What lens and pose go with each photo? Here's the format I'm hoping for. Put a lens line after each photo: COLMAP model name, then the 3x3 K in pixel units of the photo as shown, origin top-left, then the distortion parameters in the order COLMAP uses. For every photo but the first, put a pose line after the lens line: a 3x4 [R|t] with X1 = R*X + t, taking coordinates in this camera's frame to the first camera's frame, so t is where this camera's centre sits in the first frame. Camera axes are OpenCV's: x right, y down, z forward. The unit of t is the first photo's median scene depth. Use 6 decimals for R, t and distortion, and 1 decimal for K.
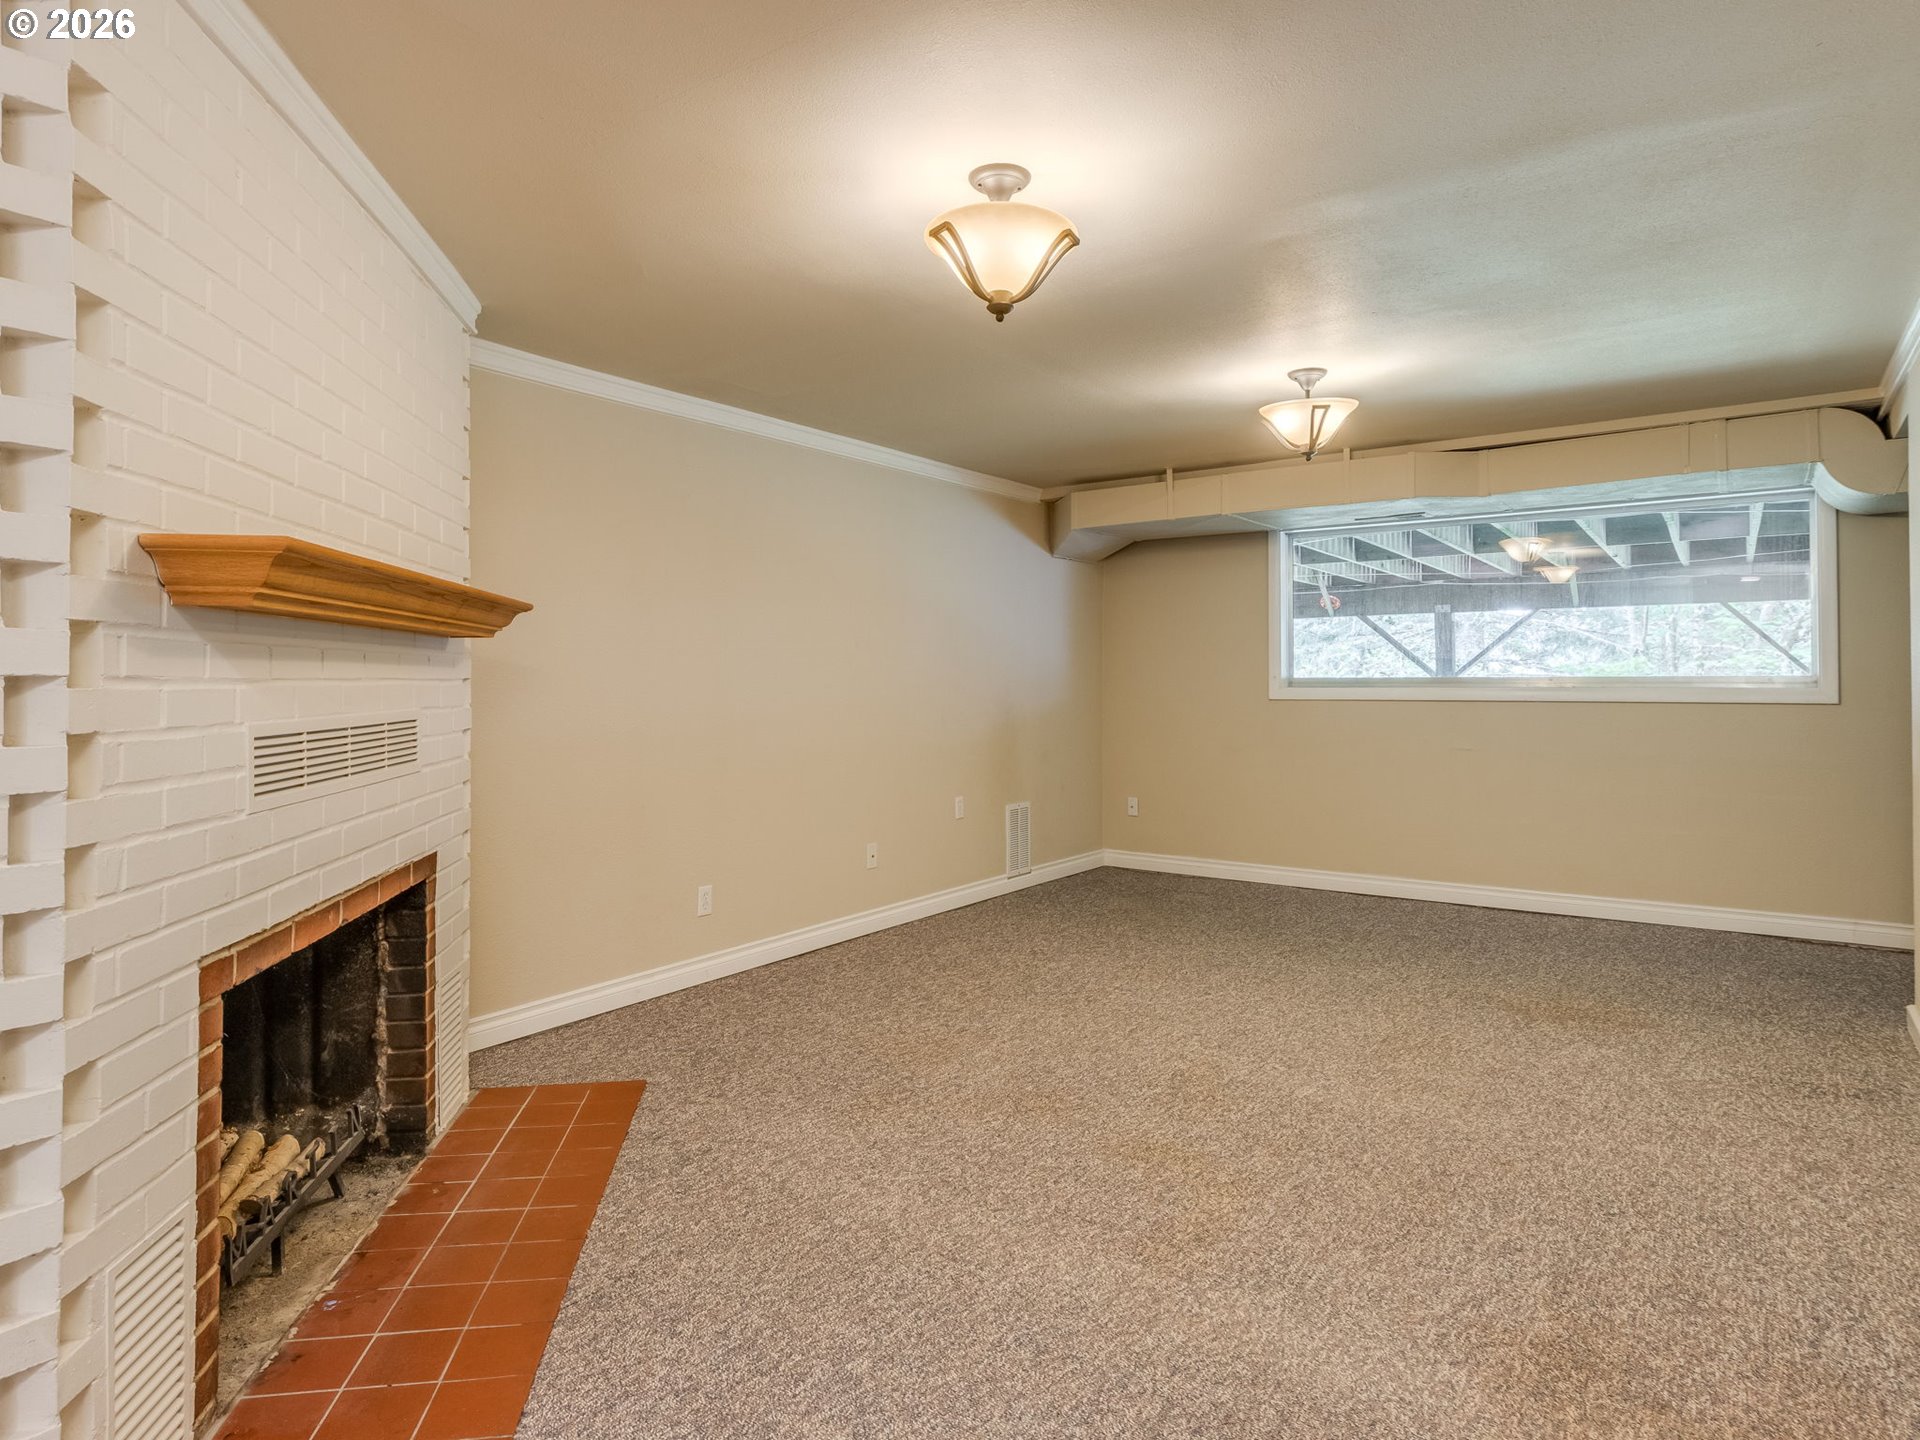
lens RADIAL K [[1023.6, 0, 951.0], [0, 1023.6, 720.9], [0, 0, 1]] dist [0.002510, -0.000010]
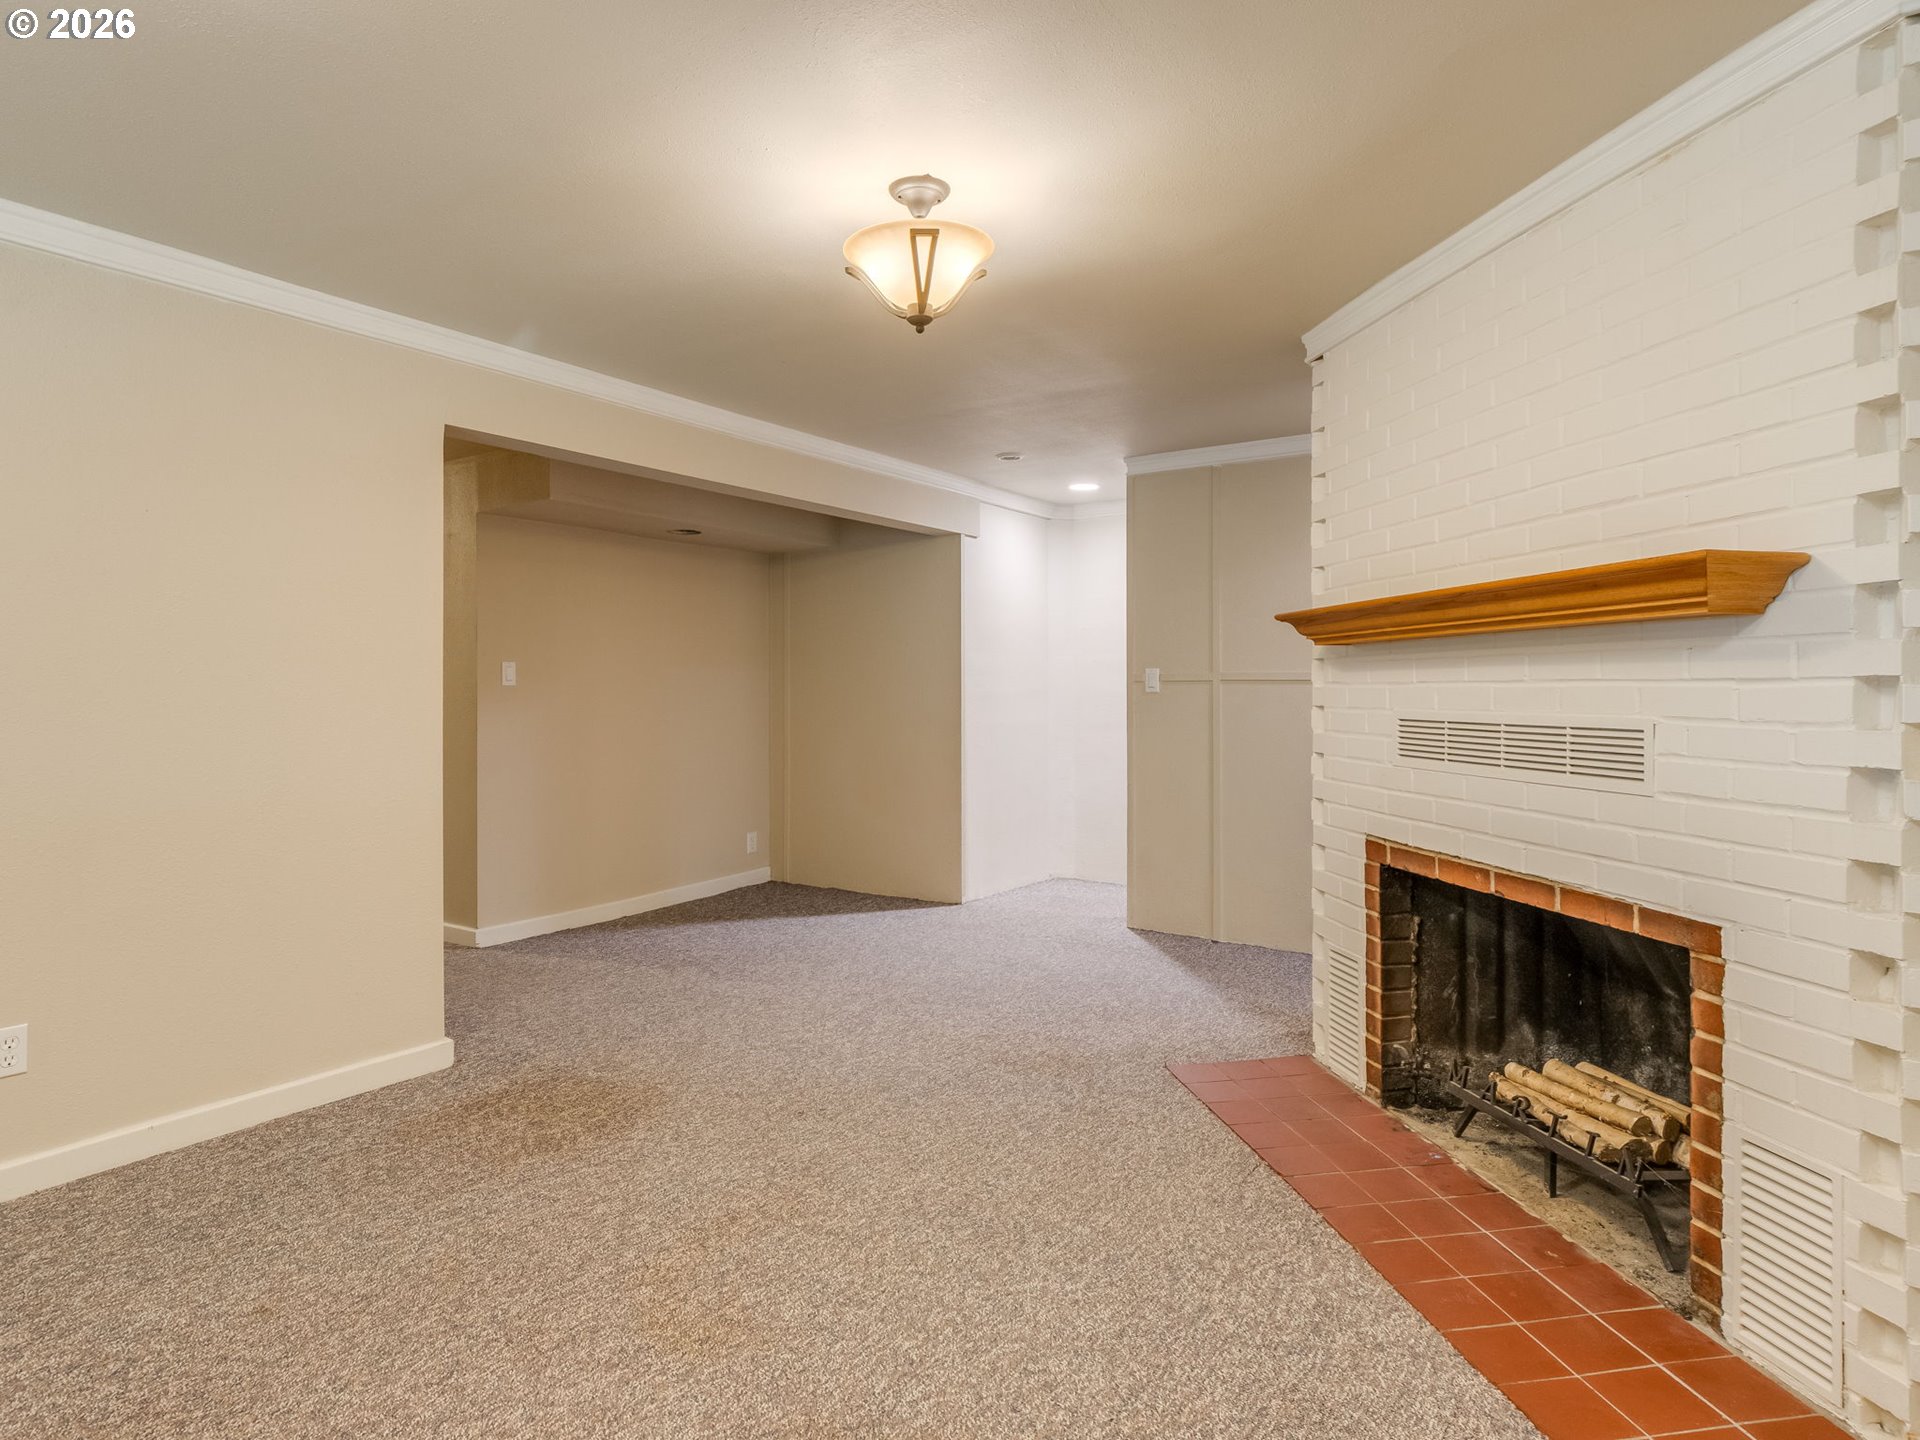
lens RADIAL K [[1023.6, 0, 951.0], [0, 1023.6, 720.9], [0, 0, 1]] dist [0.002510, -0.000010]
pose [[-0.999696, 0.004330, -0.024288, 0.044543], [0.002569, 0.997396, 0.072067, -0.077537], [0.024536, 0.071983, -0.997104, 2.046445]]
